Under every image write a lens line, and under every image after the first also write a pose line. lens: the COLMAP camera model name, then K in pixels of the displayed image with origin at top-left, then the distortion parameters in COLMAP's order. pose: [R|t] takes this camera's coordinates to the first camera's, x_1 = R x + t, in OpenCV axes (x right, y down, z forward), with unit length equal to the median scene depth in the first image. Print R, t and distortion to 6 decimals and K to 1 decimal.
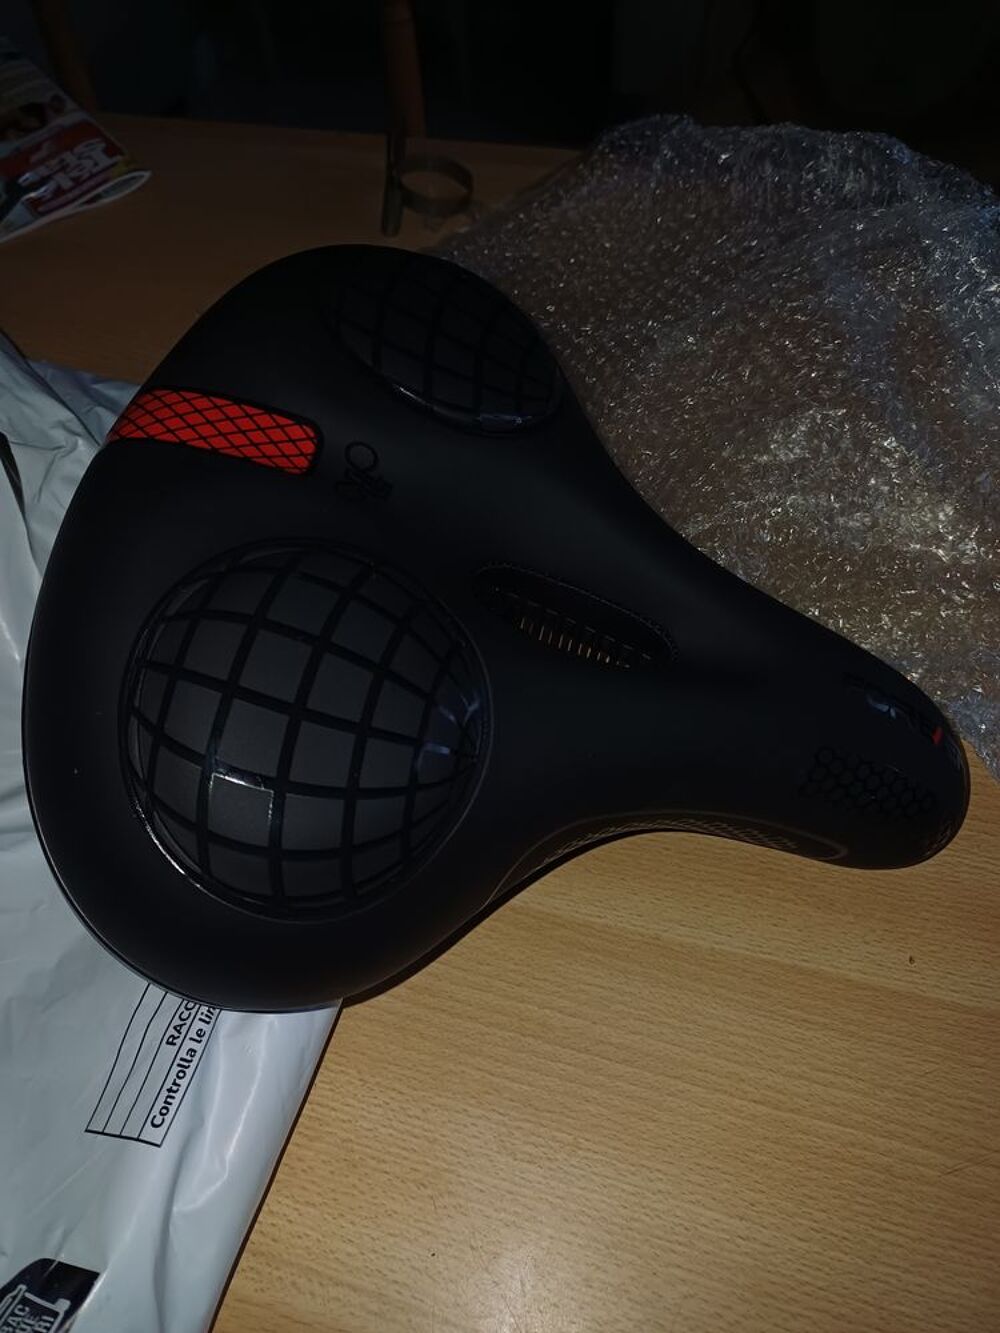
lens RADIAL K [[974.8, 0, 498.8], [0, 974.8, 663.4], [0, 0, 1]] dist [-0.060440, -0.008708]
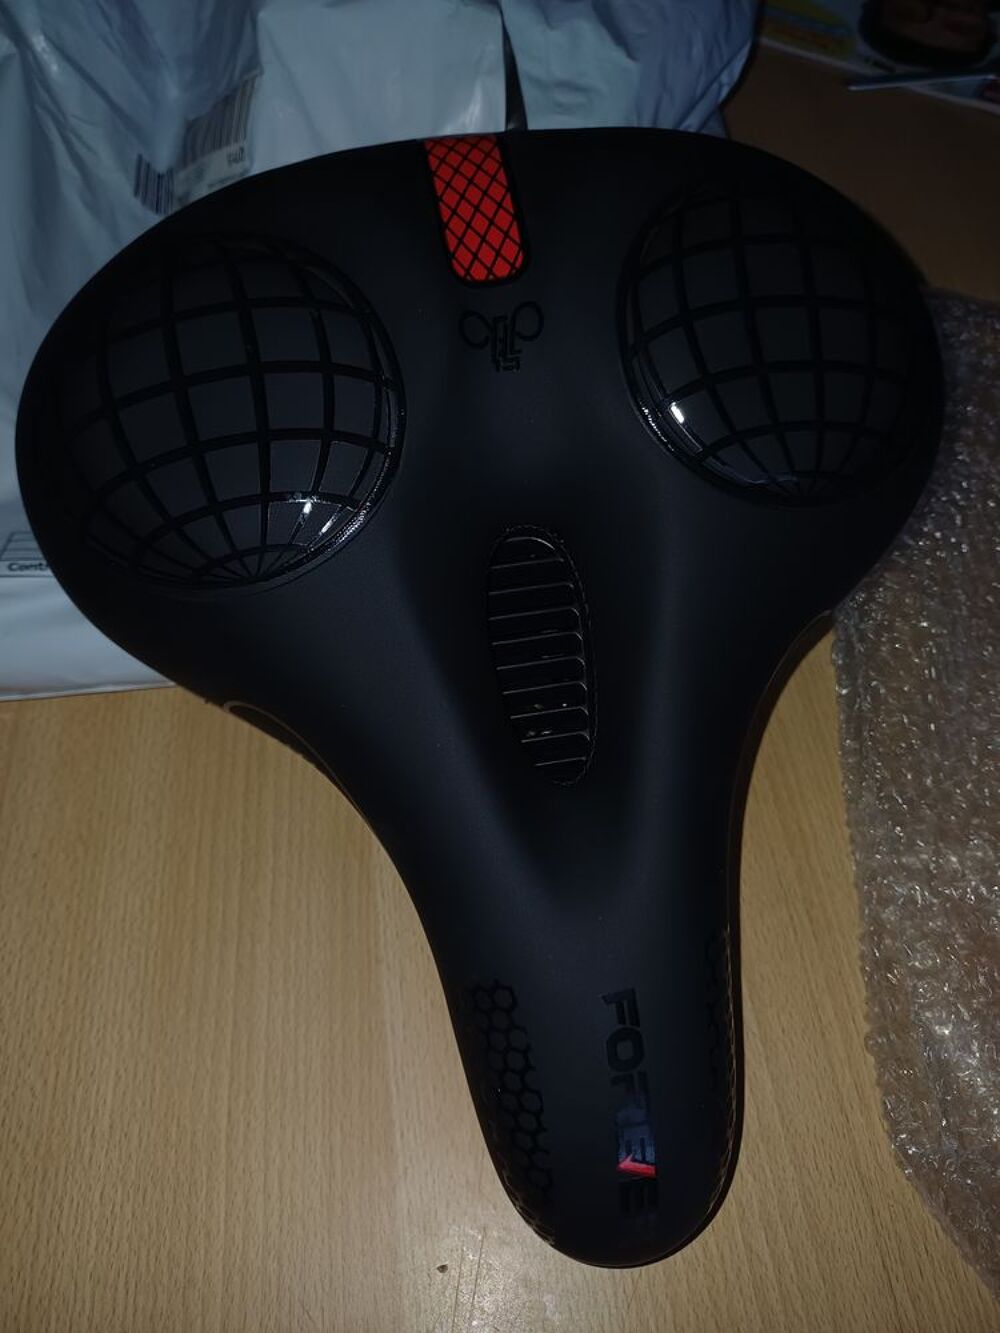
lens RADIAL K [[974.8, 0, 498.0], [0, 974.8, 670.0], [0, 0, 1]] dist [-0.060440, -0.008708]
pose [[0.366559, 0.814795, -0.449159, 0.460682], [-0.770211, 0.536564, 0.344781, -0.301176], [0.521928, 0.219564, 0.824246, 0.314612]]
